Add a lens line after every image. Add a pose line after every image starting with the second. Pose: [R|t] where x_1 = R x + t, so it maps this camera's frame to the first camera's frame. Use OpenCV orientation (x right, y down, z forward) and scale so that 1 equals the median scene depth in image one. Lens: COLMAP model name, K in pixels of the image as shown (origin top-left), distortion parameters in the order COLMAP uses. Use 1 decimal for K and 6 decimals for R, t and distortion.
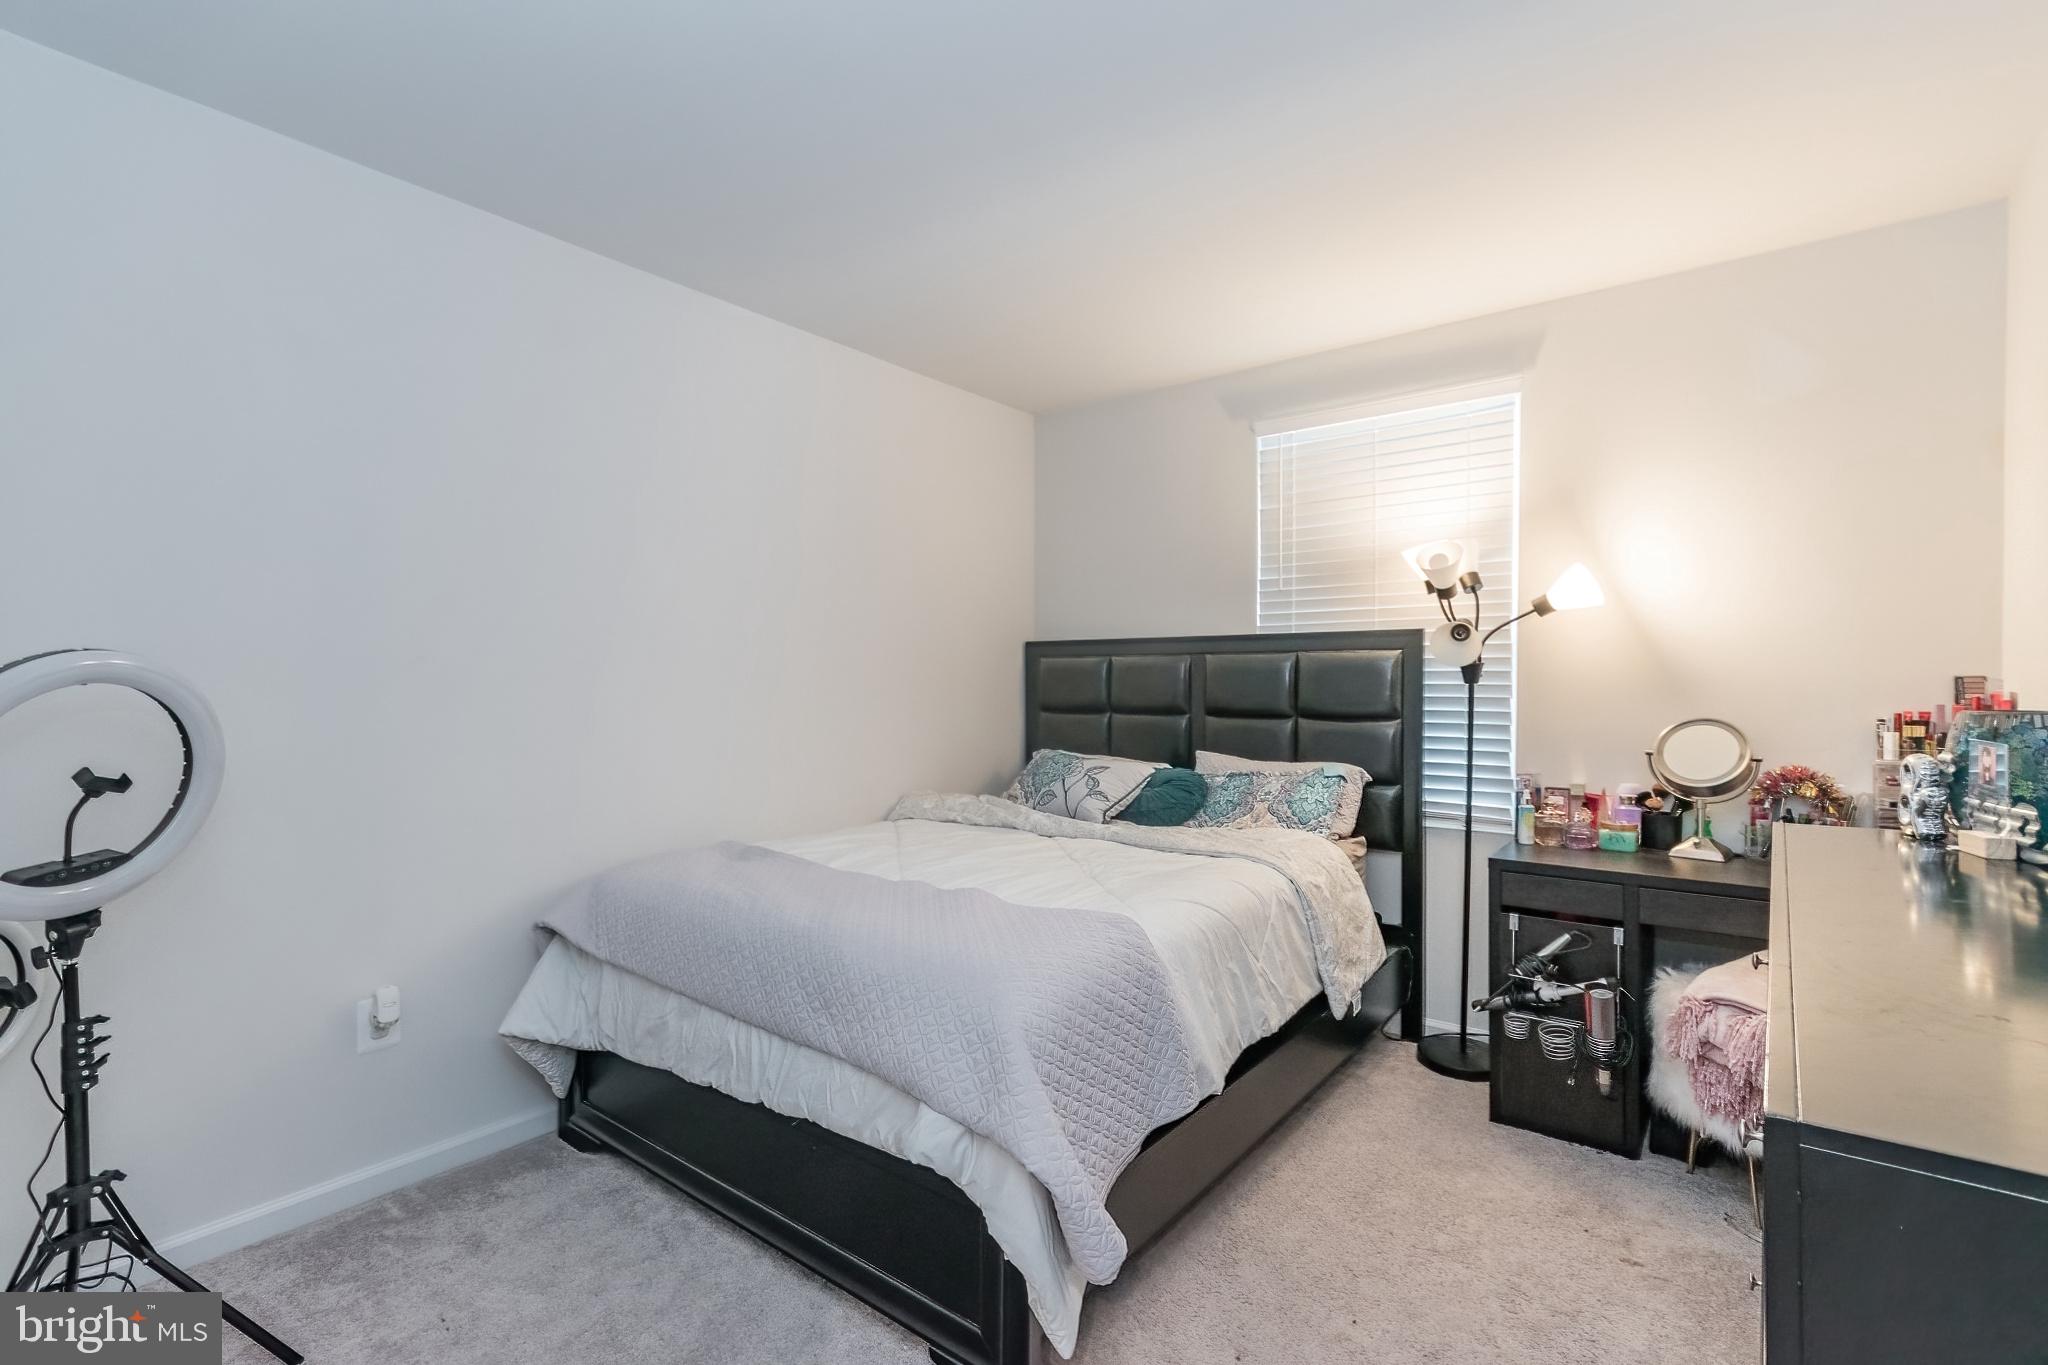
lens RADIAL K [[940.4, 0, 1024.6], [0, 940.4, 675.8], [0, 0, 1]] dist [-0.000011, -0.000194]
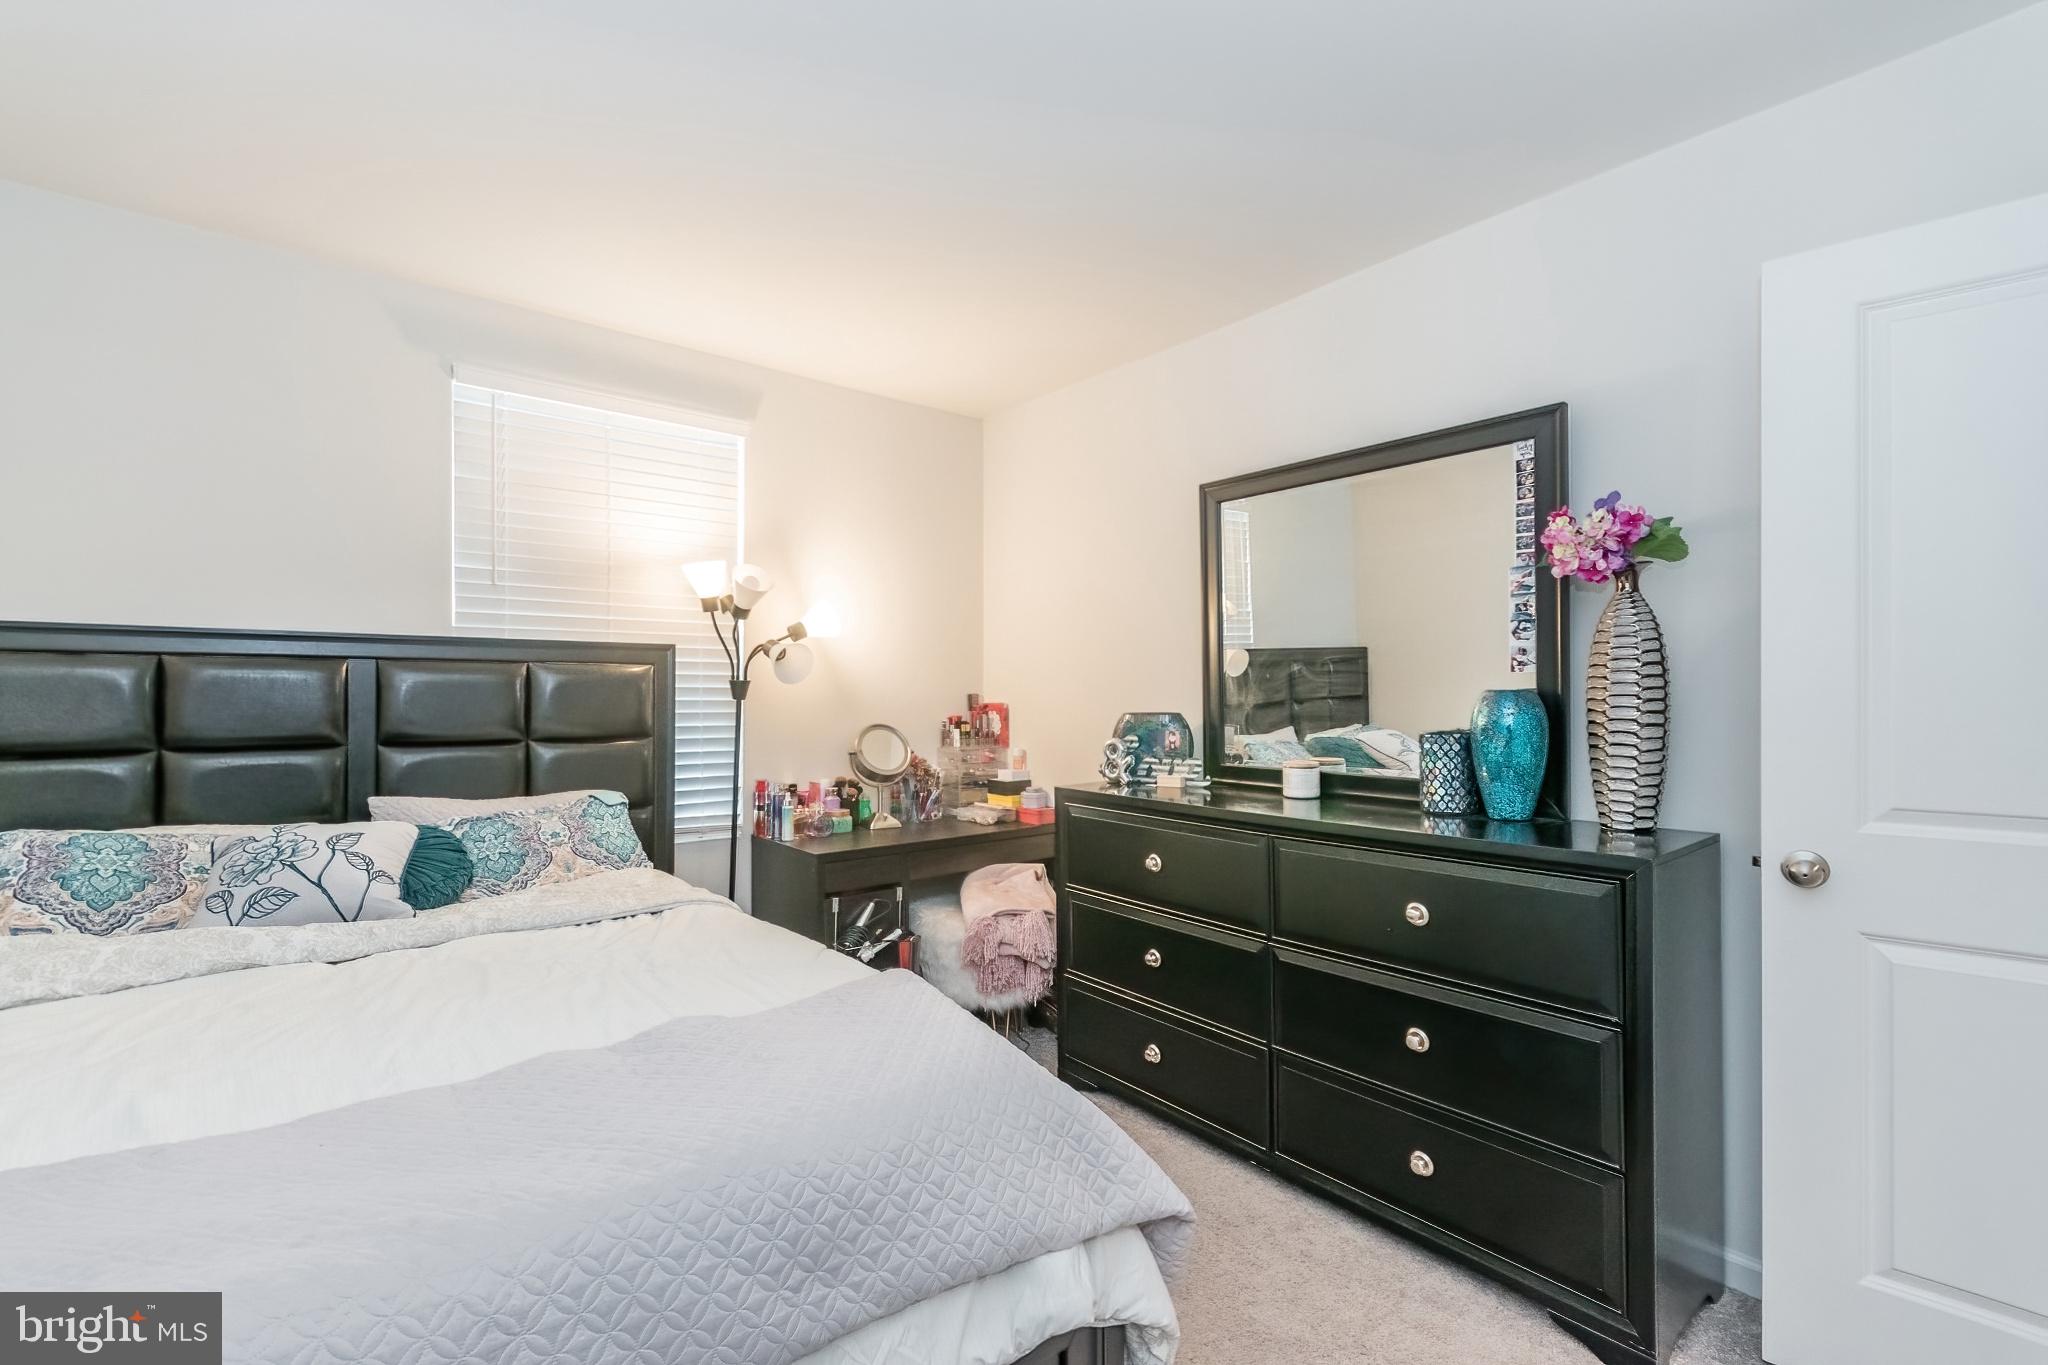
lens RADIAL K [[896.9, 0, 1024.0], [0, 896.9, 682.5], [0, 0, 1]] dist [0.001485, 0.000167]
pose [[0.212968, 0.012768, 0.976976, -0.429573], [-0.005237, 0.999915, -0.011926, -0.000790], [-0.977045, -0.002577, 0.213017, 0.446852]]
